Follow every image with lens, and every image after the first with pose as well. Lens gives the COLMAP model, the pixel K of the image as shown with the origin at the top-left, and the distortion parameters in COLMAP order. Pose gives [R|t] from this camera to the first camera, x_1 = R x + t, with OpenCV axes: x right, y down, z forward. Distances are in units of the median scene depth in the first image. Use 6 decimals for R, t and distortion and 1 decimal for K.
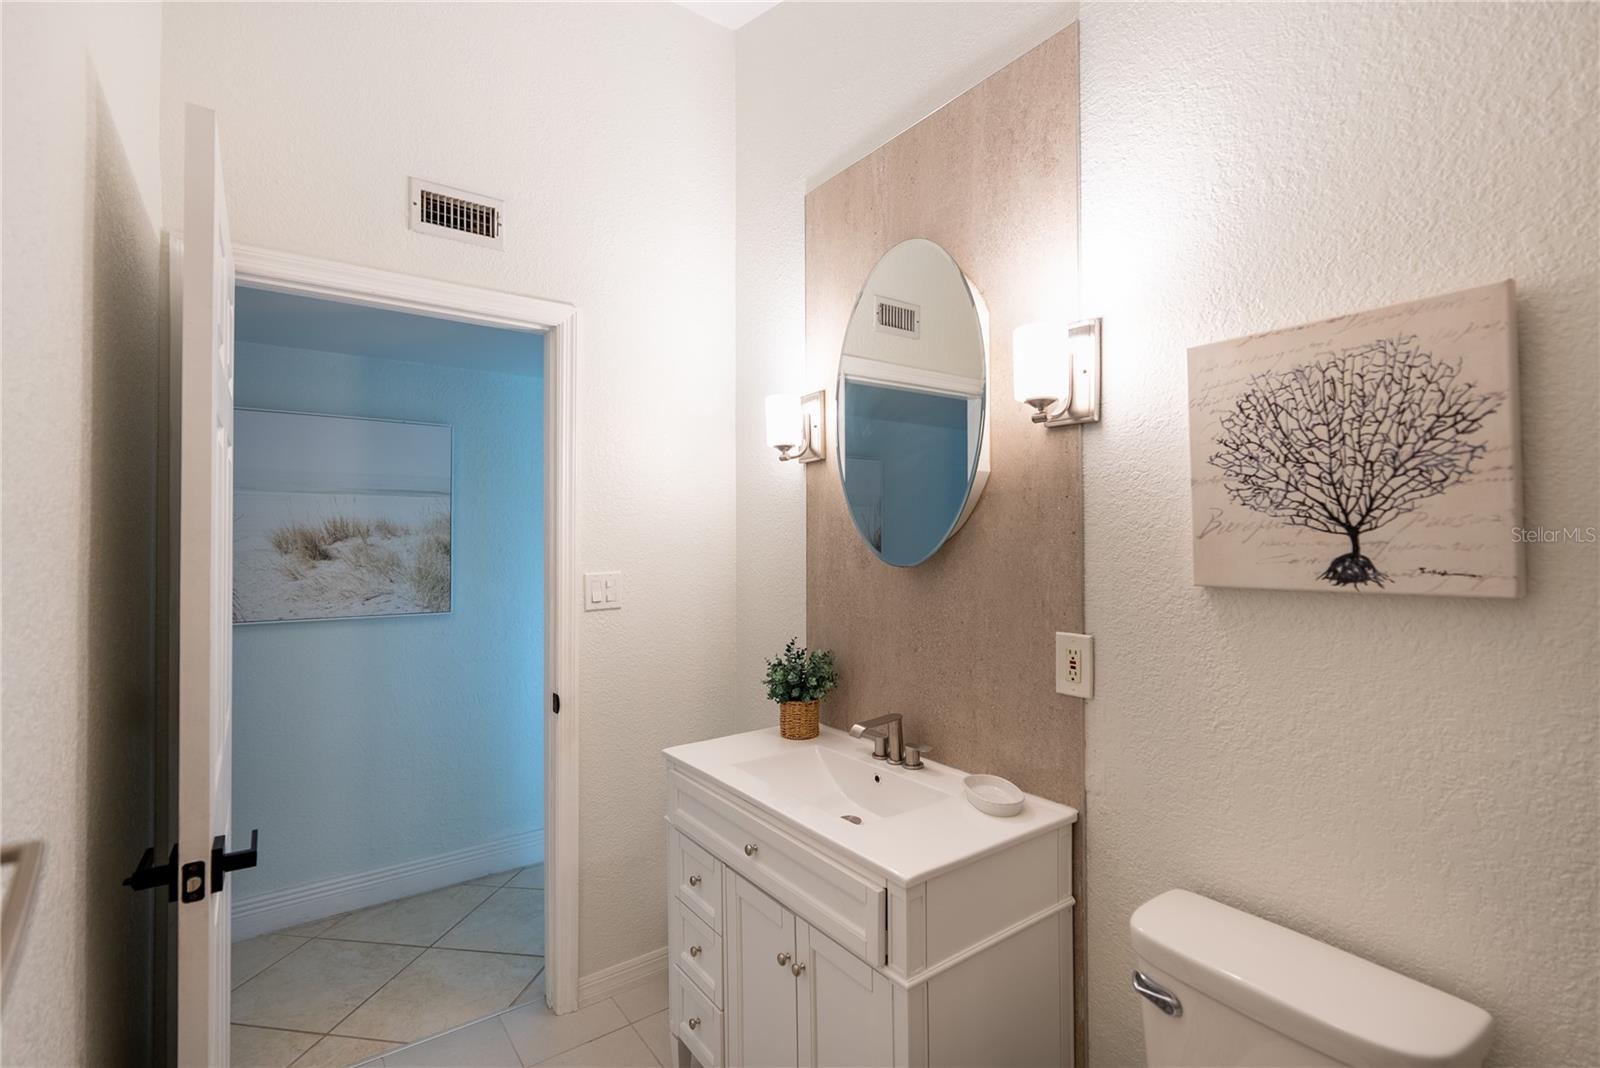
lens RADIAL K [[735.0, 0, 800.0], [0, 735.0, 534.0], [0, 0, 1]] dist [-0.001403, -0.000119]
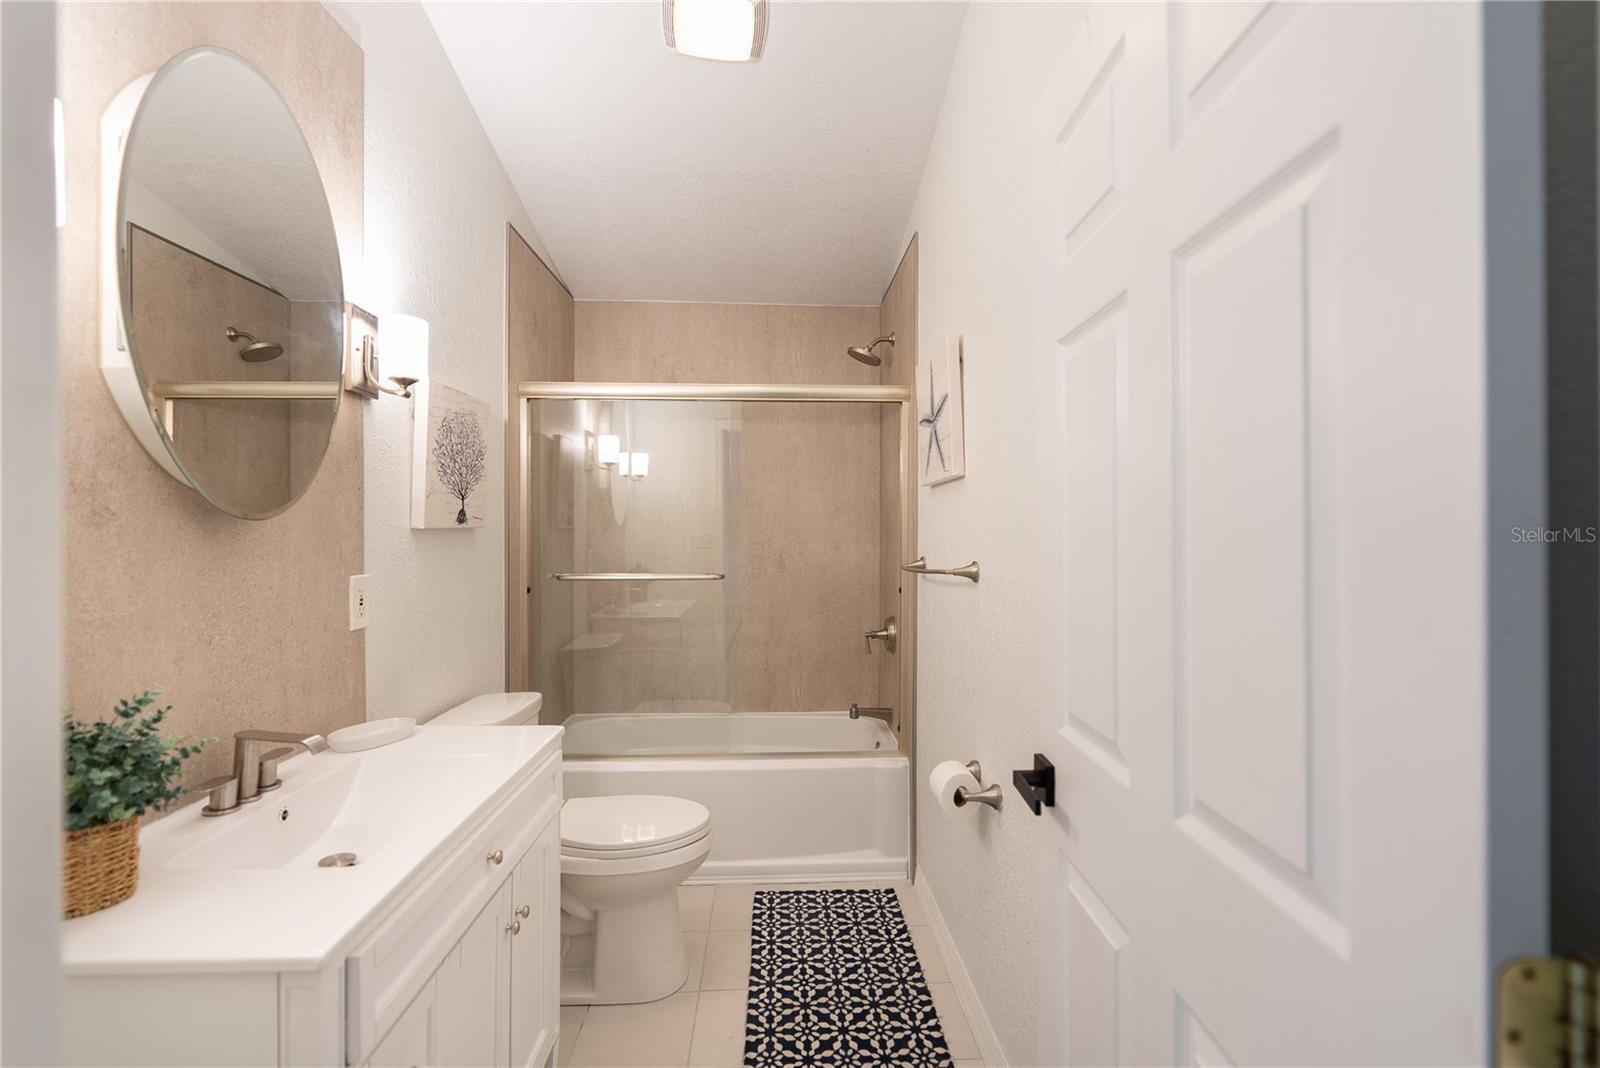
lens RADIAL K [[735.0, 0, 800.0], [0, 735.0, 534.0], [0, 0, 1]] dist [-0.001403, -0.000119]
pose [[-0.832997, 0.003856, 0.553264, -1.129437], [0.002990, 0.999992, -0.002468, 0.099605], [-0.553270, -0.000402, -0.833002, 2.097561]]
